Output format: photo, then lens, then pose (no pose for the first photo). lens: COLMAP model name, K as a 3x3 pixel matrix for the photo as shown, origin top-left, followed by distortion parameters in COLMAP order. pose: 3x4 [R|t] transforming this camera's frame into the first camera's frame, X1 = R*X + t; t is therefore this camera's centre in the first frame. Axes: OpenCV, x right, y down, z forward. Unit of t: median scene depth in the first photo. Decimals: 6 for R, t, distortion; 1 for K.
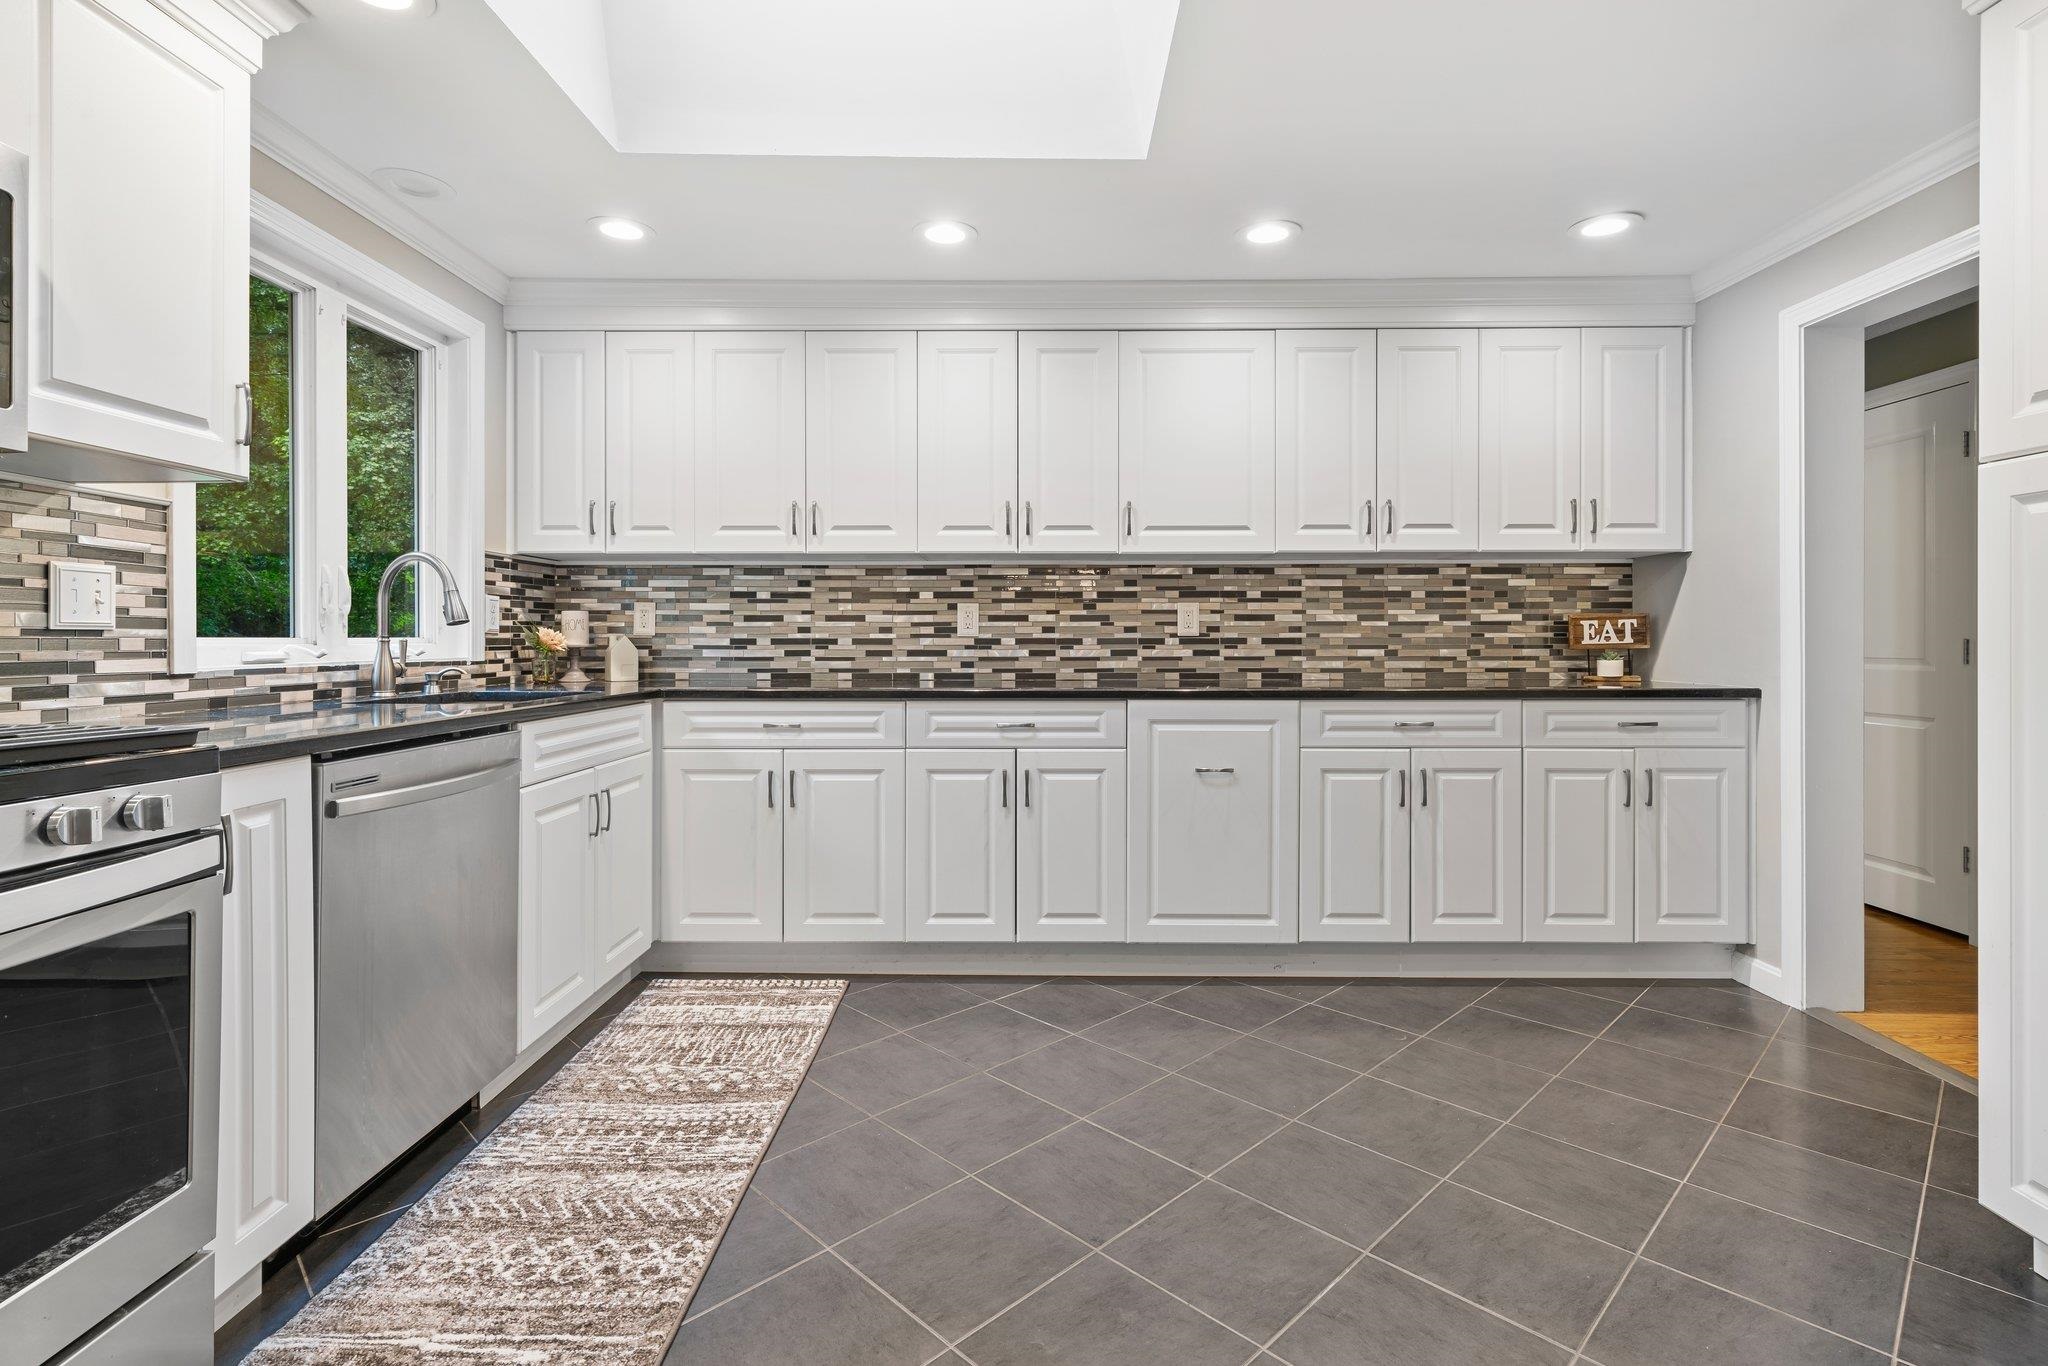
lens RADIAL K [[974.8, 0, 1014.7], [0, 974.8, 631.2], [0, 0, 1]] dist [-0.001329, 0.000170]
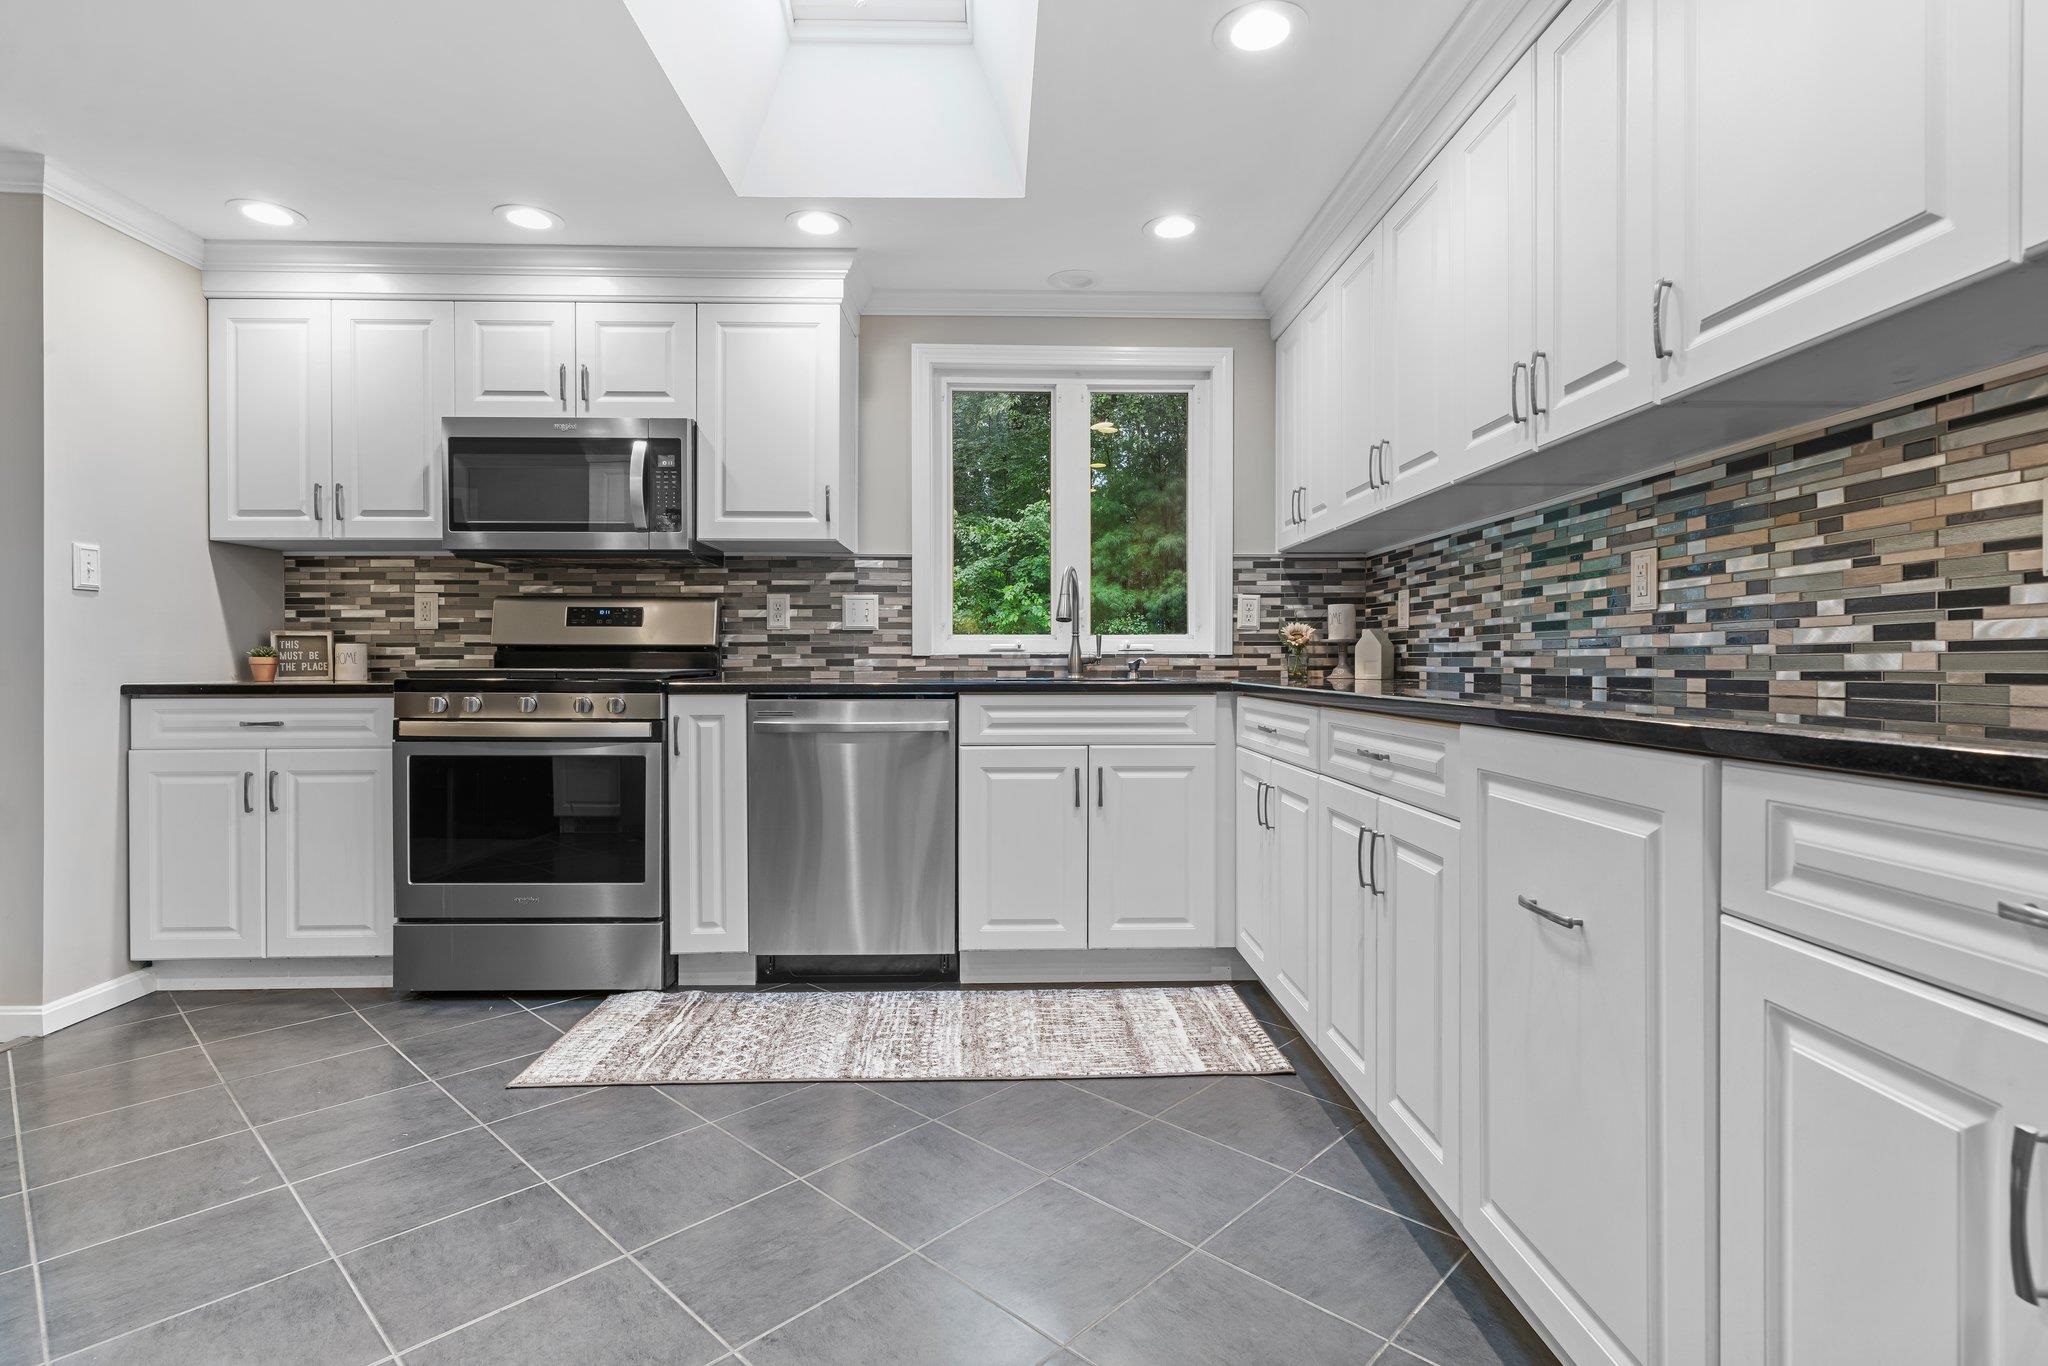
lens RADIAL K [[999.7, 0, 1025.8], [0, 999.7, 656.3], [0, 0, 1]] dist [0.003085, 0.002154]
pose [[0.038381, -0.004782, -0.999252, 0.643020], [0.008587, 0.999953, -0.004455, 0.039533], [0.999226, -0.008410, 0.038420, 0.813785]]
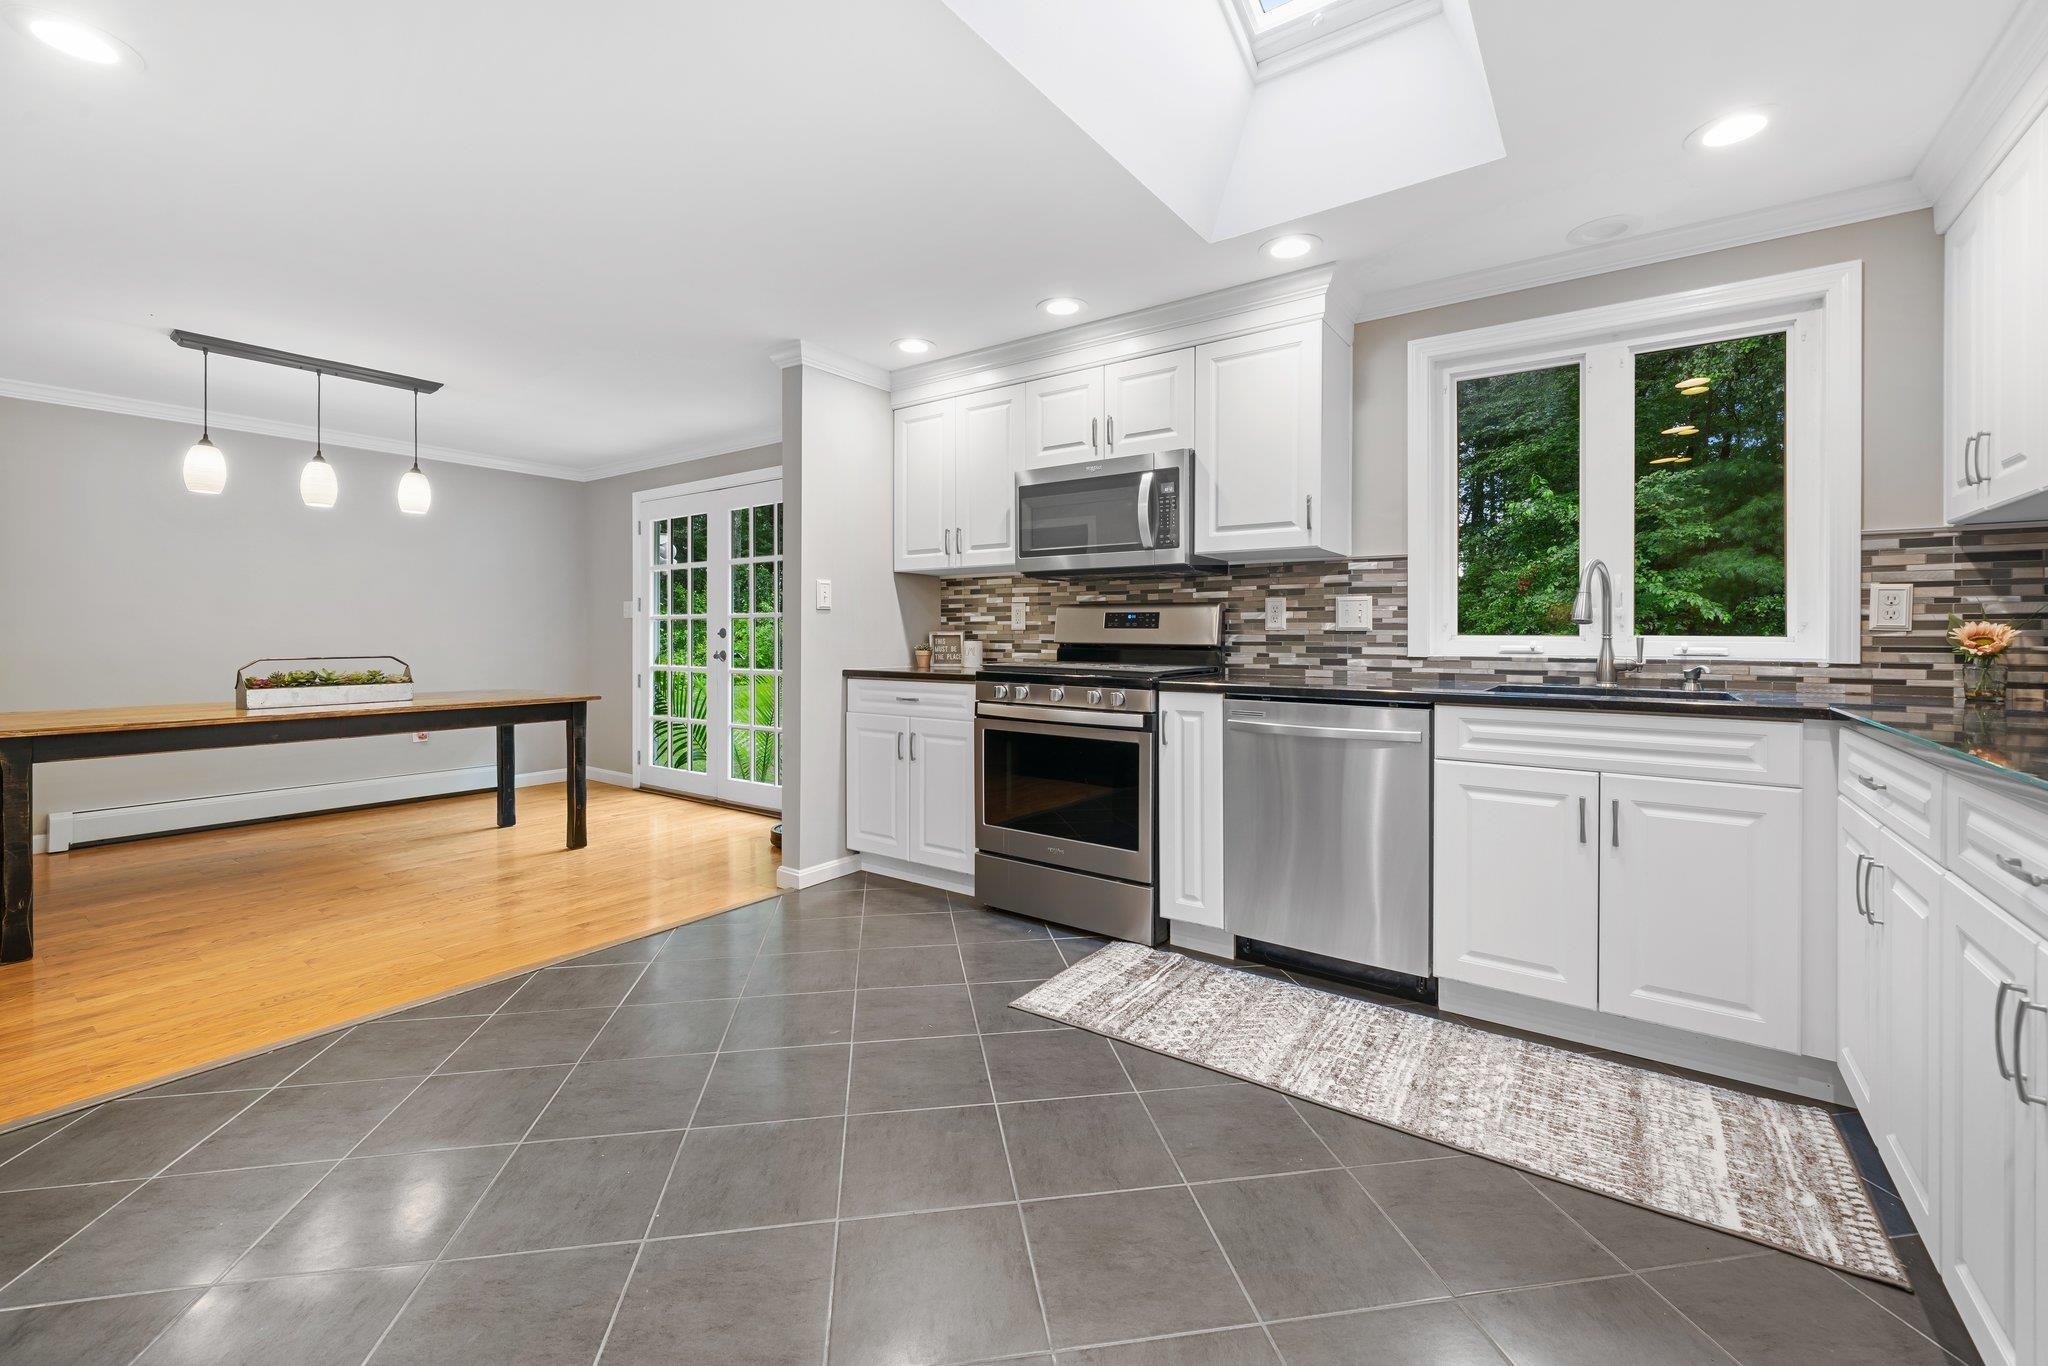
lens RADIAL K [[839.6, 0, 1026.9], [0, 839.6, 631.4], [0, 0, 1]] dist [-0.001277, 0.000201]
pose [[-0.571765, -0.006439, -0.820392, 0.507092], [0.002136, 0.999954, -0.009336, 0.008780], [0.820415, -0.007090, -0.571725, 0.928056]]
